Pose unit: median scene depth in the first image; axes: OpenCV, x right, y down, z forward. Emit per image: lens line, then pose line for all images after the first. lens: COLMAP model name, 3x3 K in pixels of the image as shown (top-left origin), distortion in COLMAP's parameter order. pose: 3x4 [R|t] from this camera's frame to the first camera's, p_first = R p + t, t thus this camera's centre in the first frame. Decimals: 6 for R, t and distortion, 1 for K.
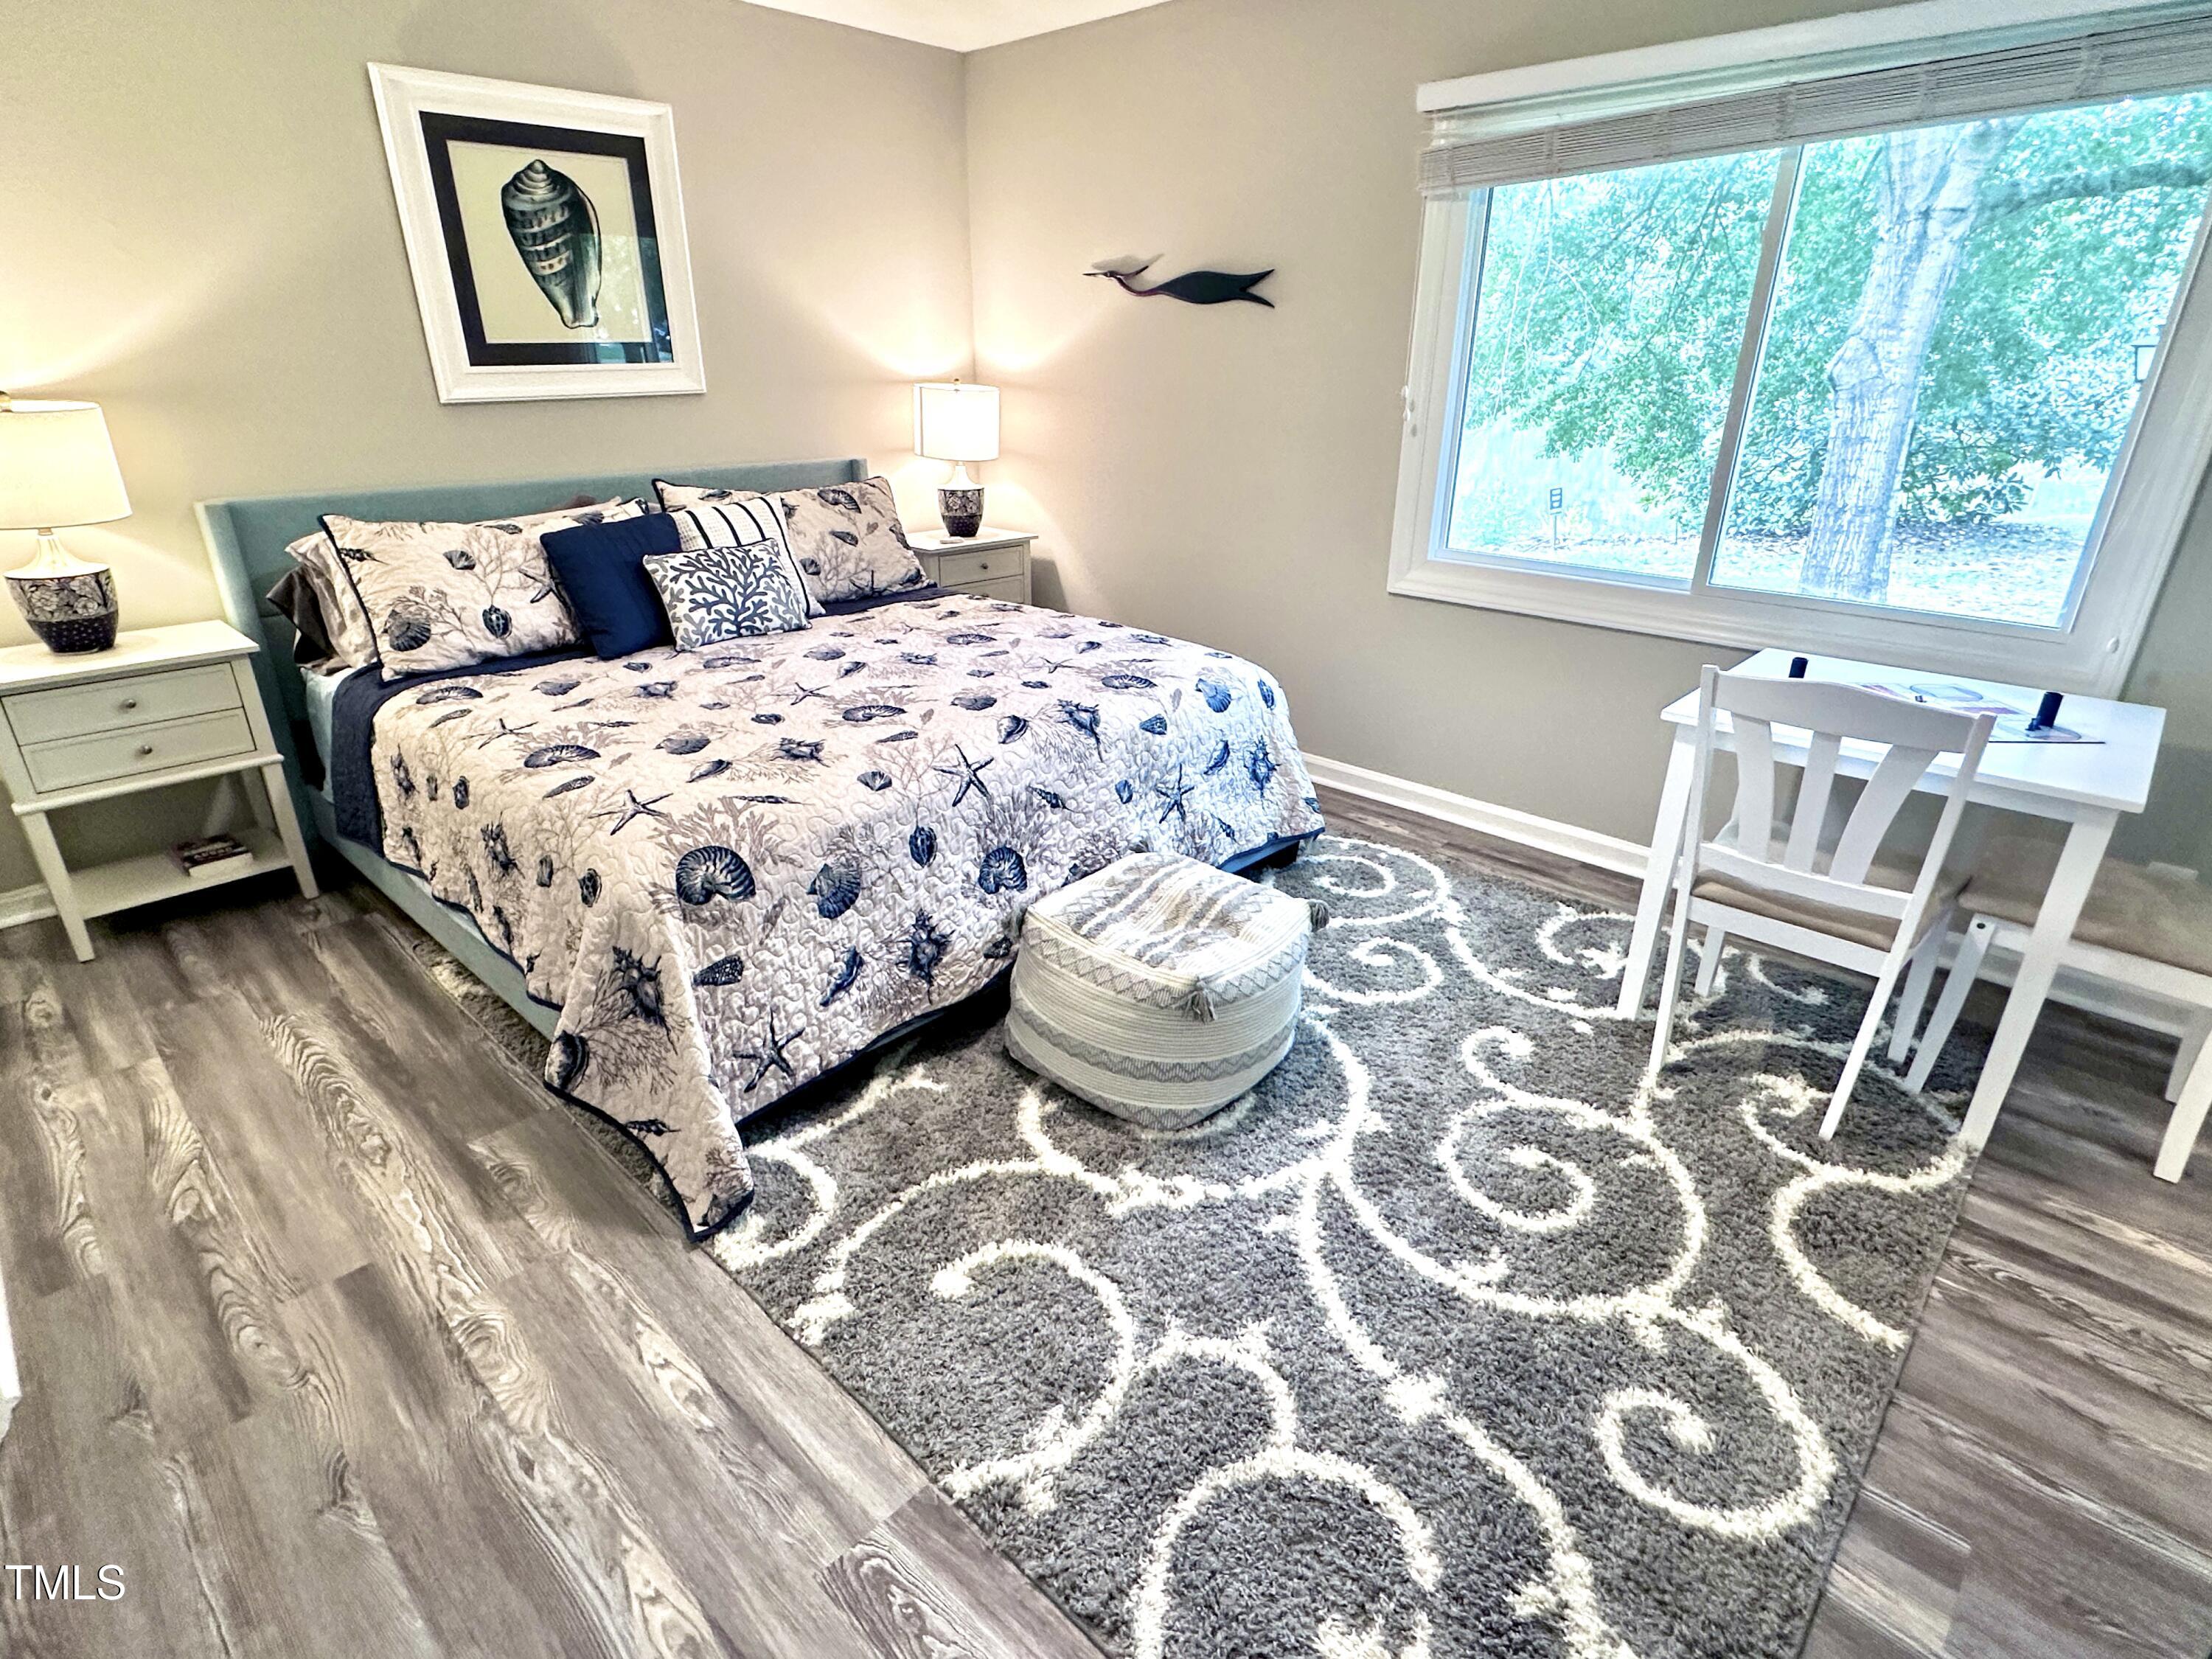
lens RADIAL K [[1119.7, 0, 1102.7], [0, 1119.7, 841.8], [0, 0, 1]] dist [-0.015185, 0.000854]
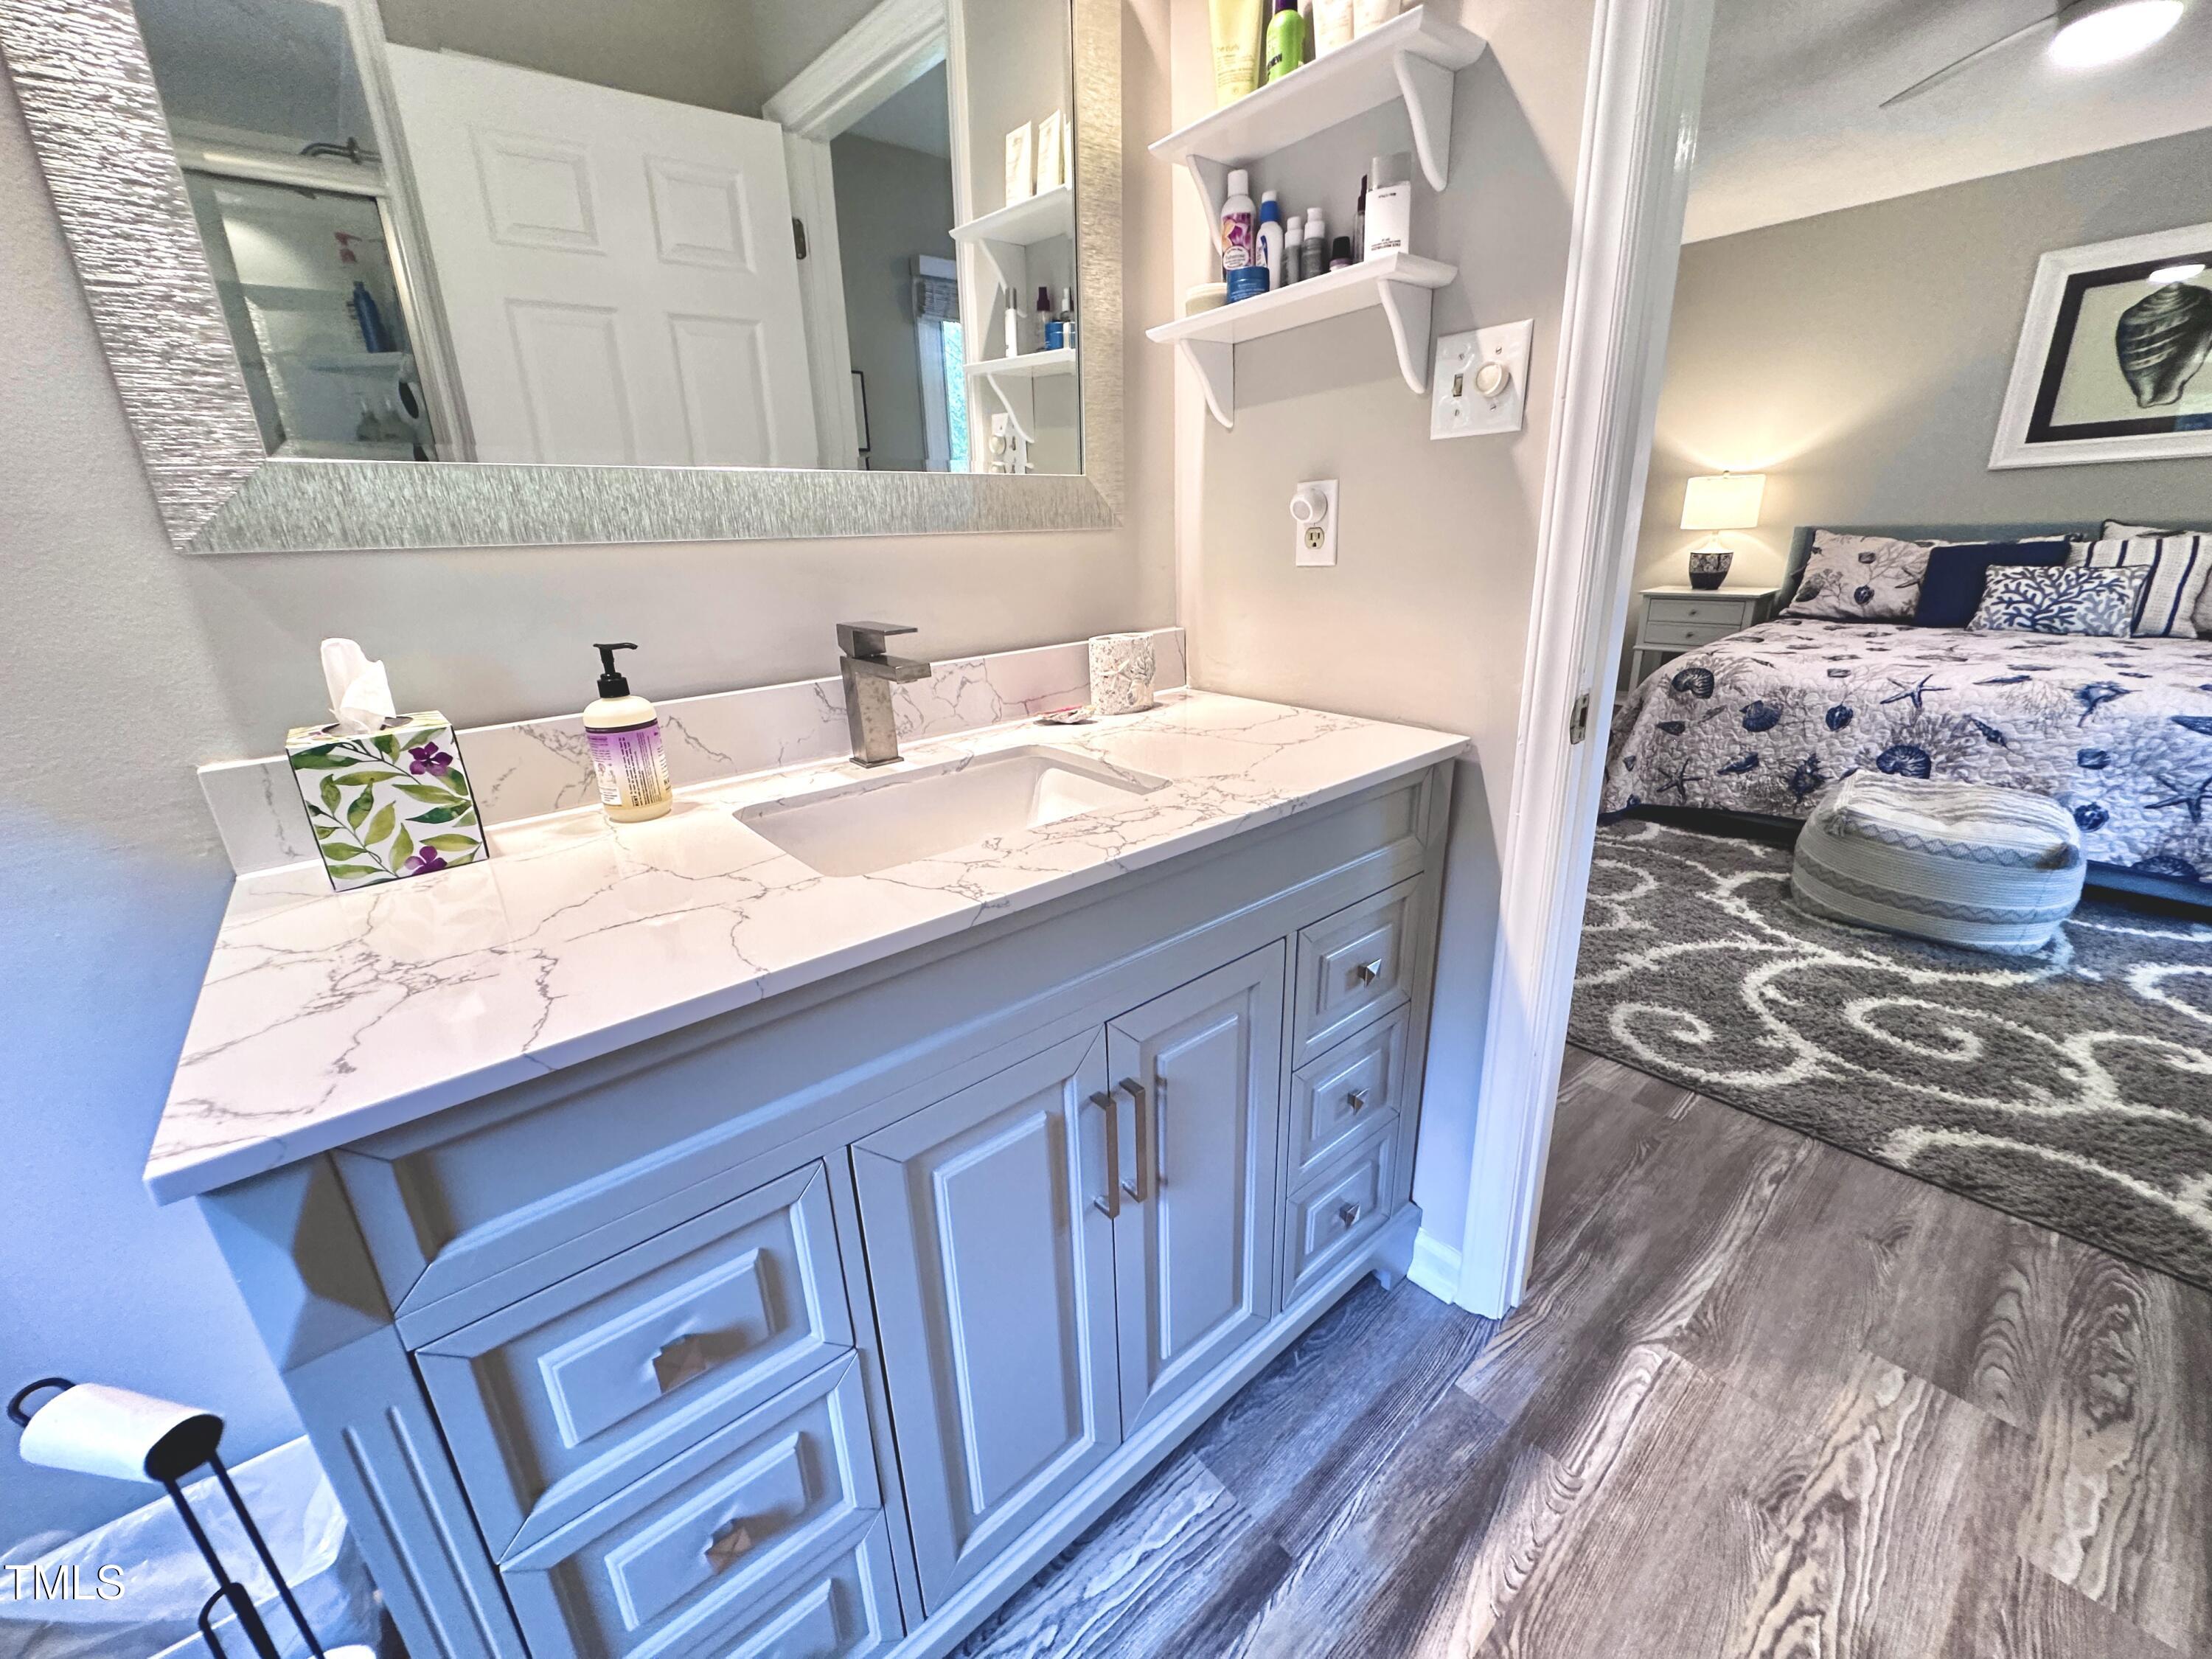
lens RADIAL K [[881.8, 0, 1072.0], [0, 881.8, 825.1], [0, 0, 1]] dist [-0.002568, -0.000314]
pose [[-0.134205, 0.316479, -0.939058, 1.293345], [-0.362992, 0.866065, 0.343756, 0.108267], [0.922077, 0.387004, -0.001351, 0.040231]]
